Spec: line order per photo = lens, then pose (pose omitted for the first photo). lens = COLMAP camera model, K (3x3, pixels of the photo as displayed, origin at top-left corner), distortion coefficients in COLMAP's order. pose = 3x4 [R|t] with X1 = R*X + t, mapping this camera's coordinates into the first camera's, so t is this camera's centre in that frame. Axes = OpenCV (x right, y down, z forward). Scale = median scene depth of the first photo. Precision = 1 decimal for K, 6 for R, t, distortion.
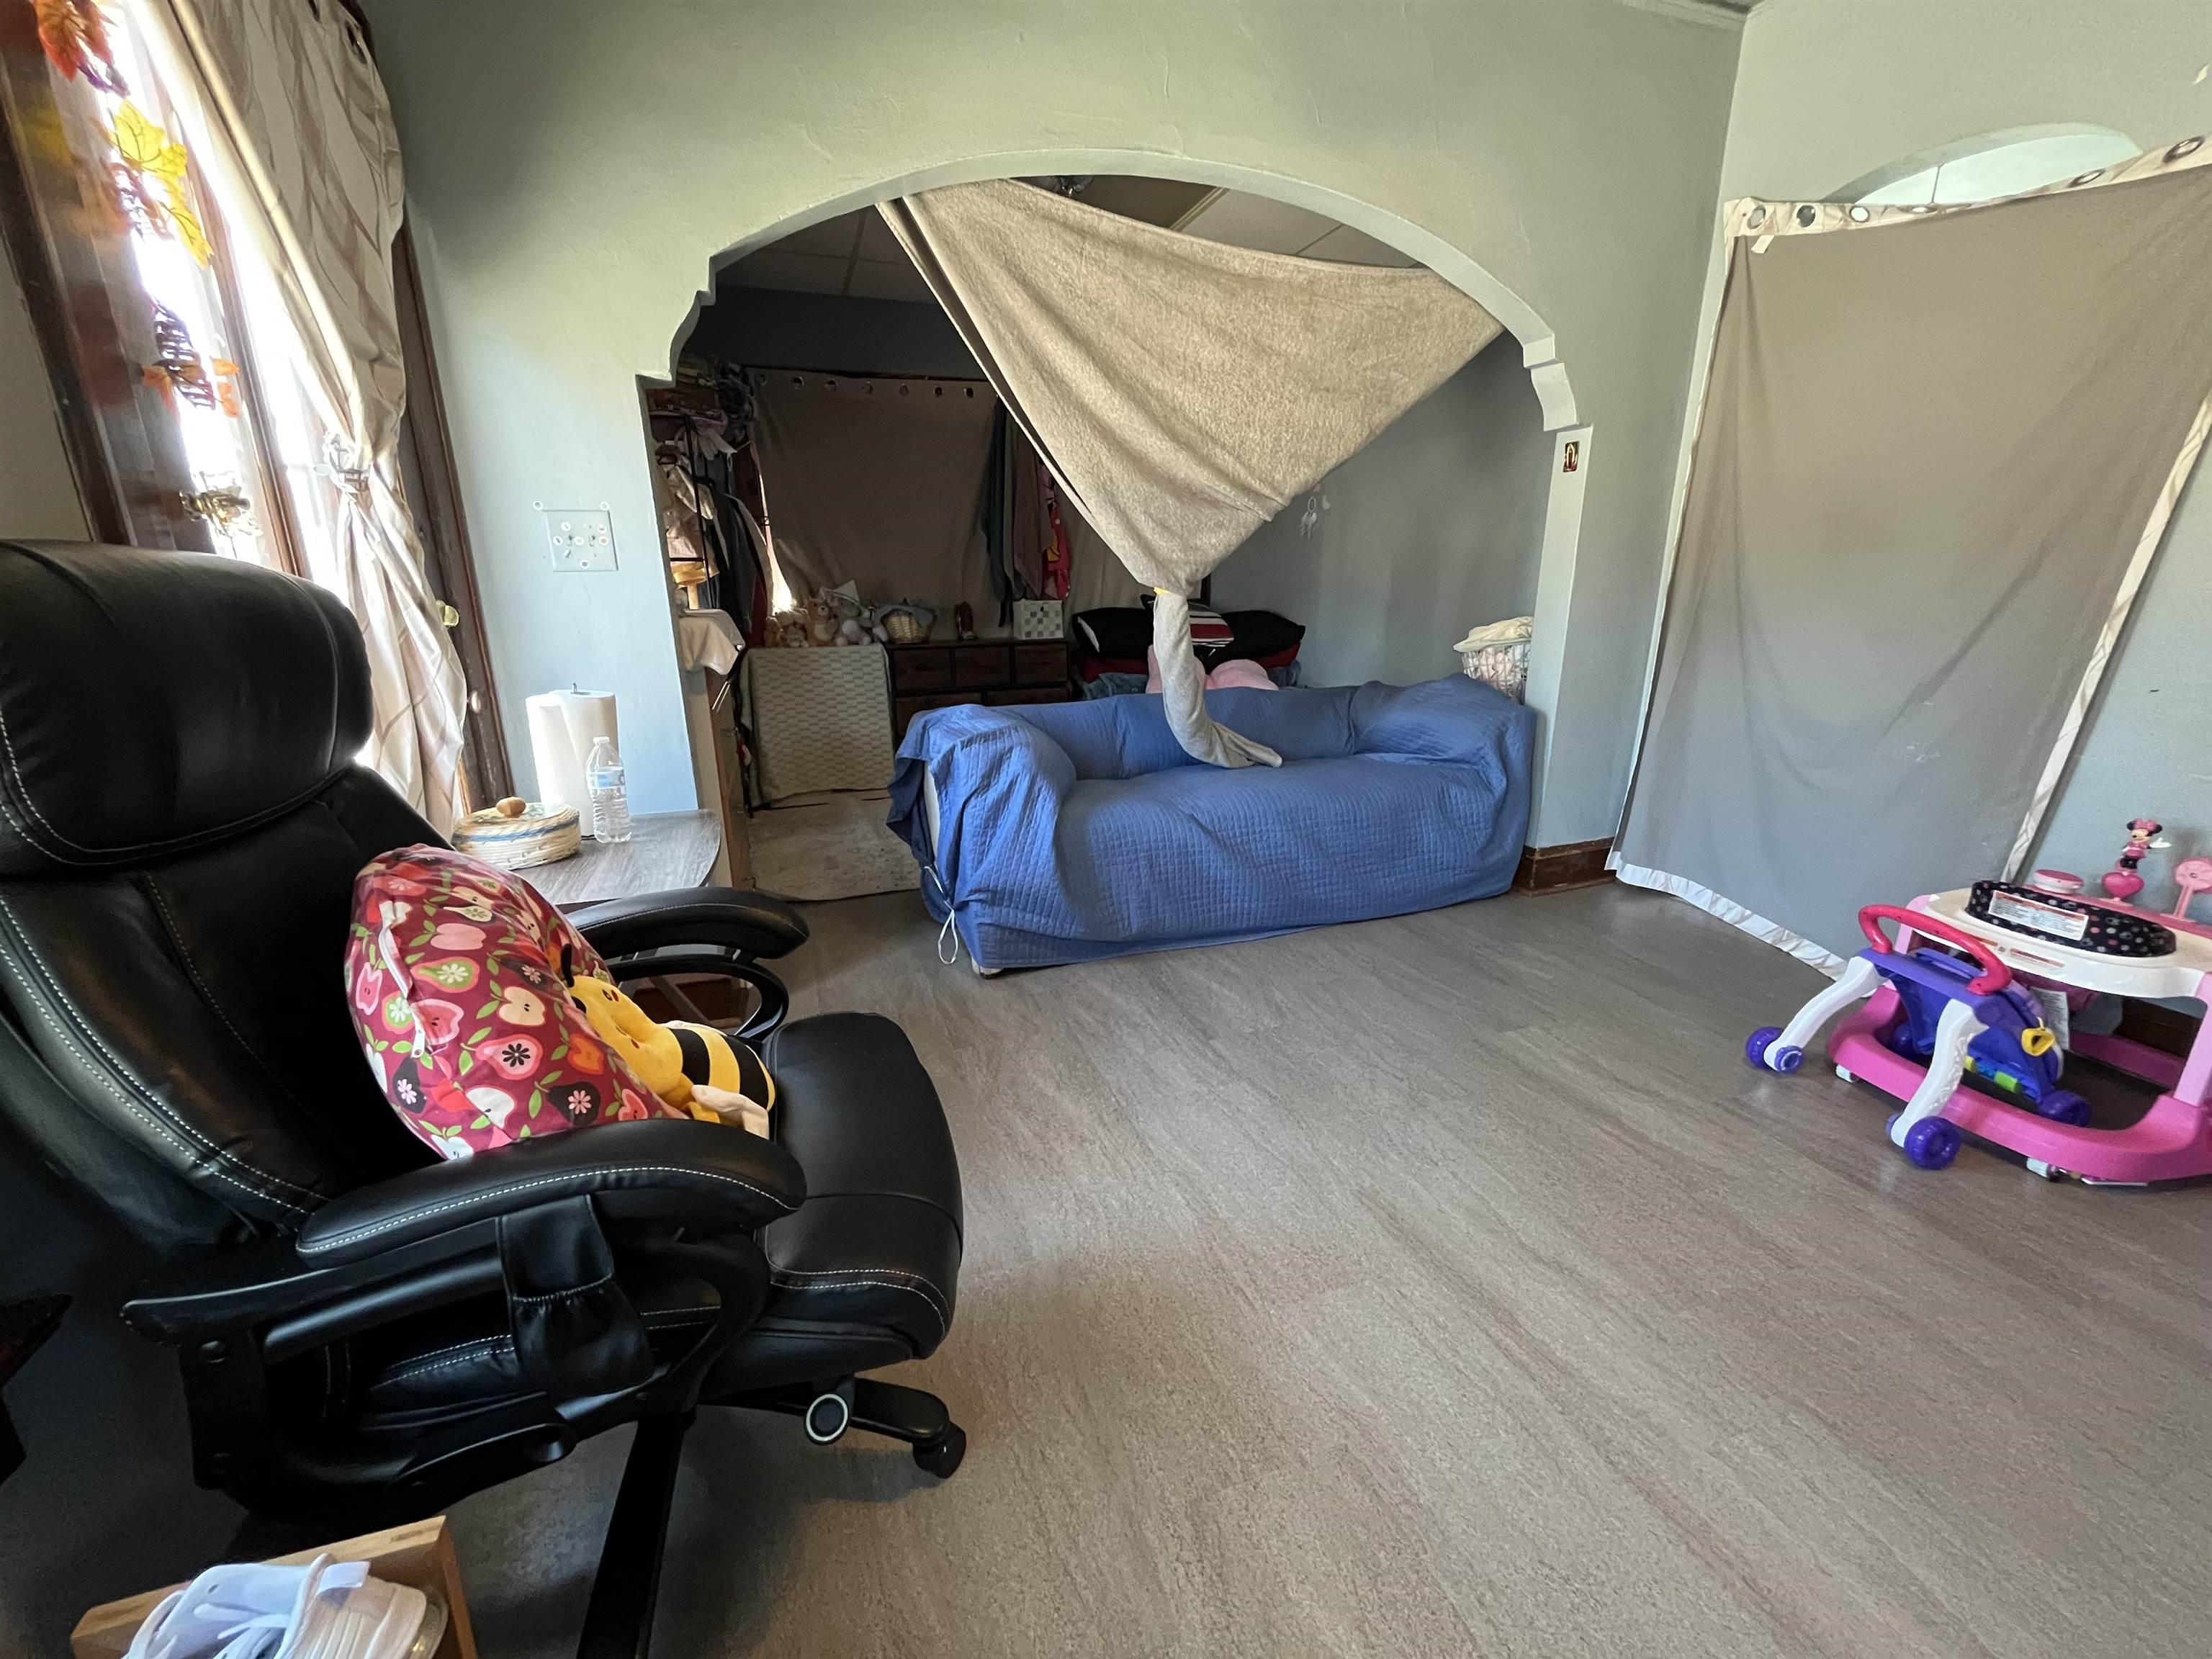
lens RADIAL K [[894.4, 0, 1096.4], [0, 894.4, 832.3], [0, 0, 1]] dist [0.004081, 0.001055]
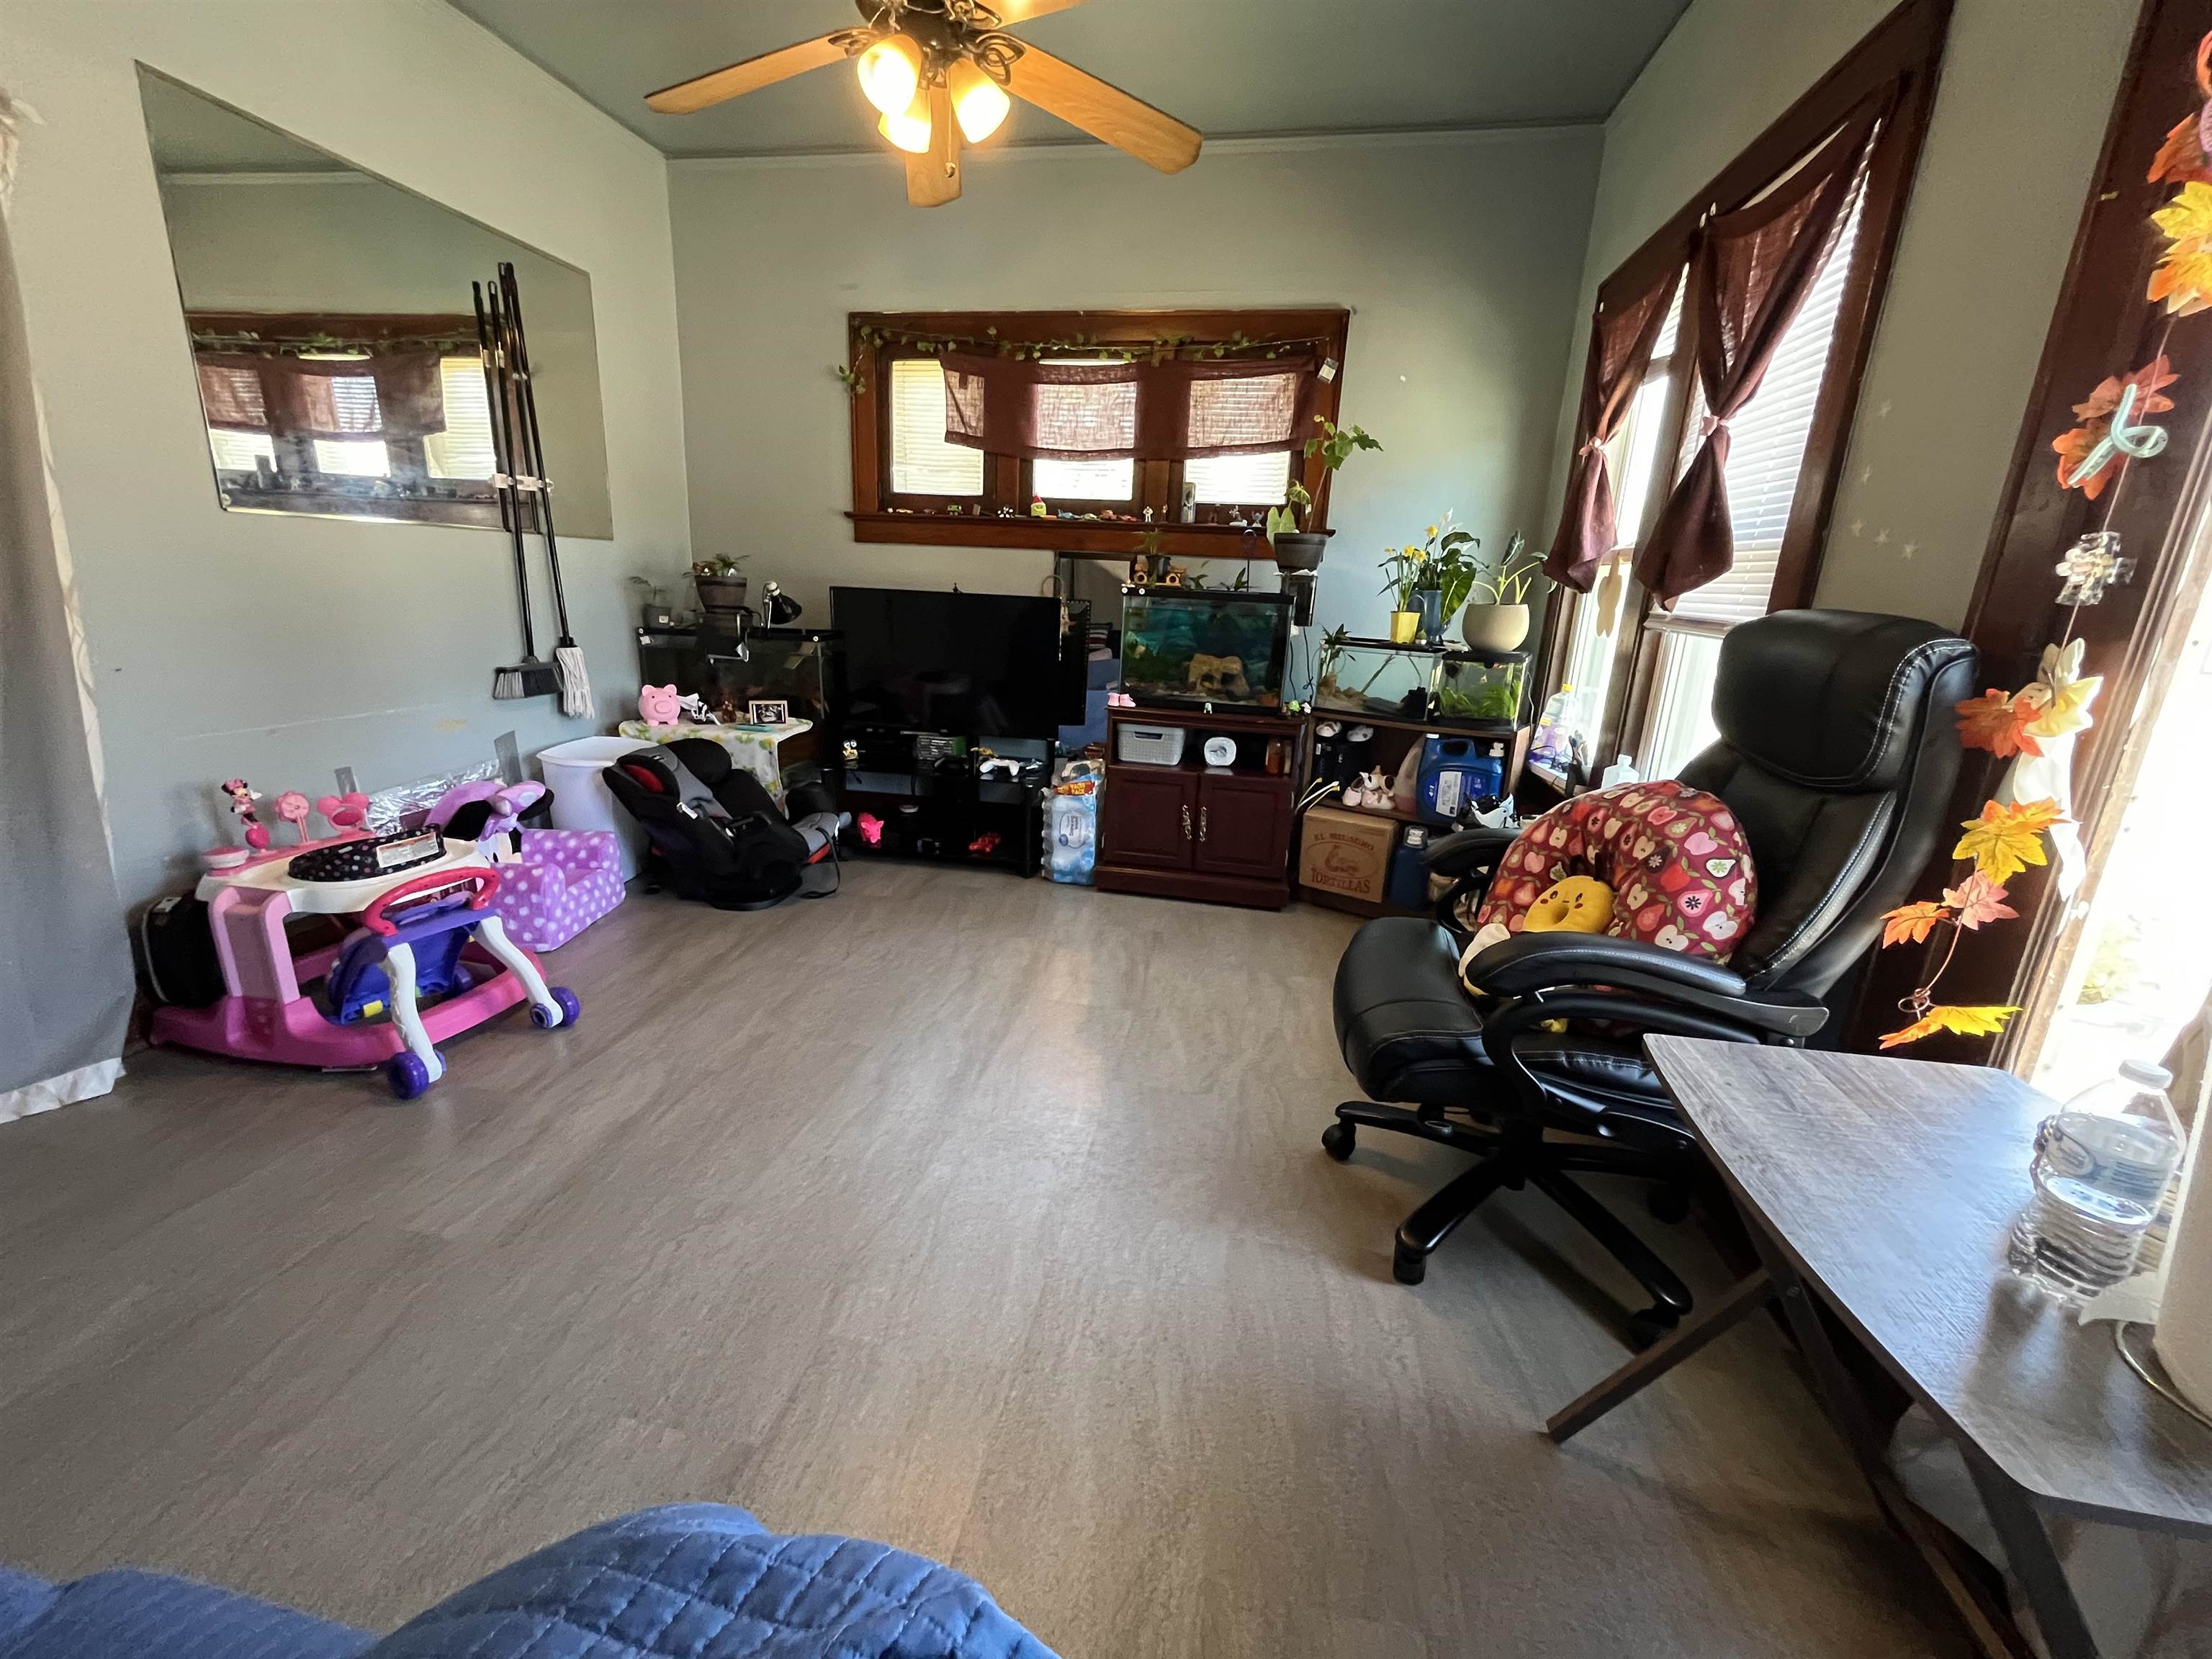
lens RADIAL K [[894.4, 0, 1102.4], [0, 894.4, 828.7], [0, 0, 1]] dist [0.004081, 0.001055]
pose [[-0.865709, -0.164597, 0.472711, -0.205702], [0.100715, 0.867795, 0.486609, -0.275080], [-0.490311, 0.468871, -0.734680, 0.924795]]
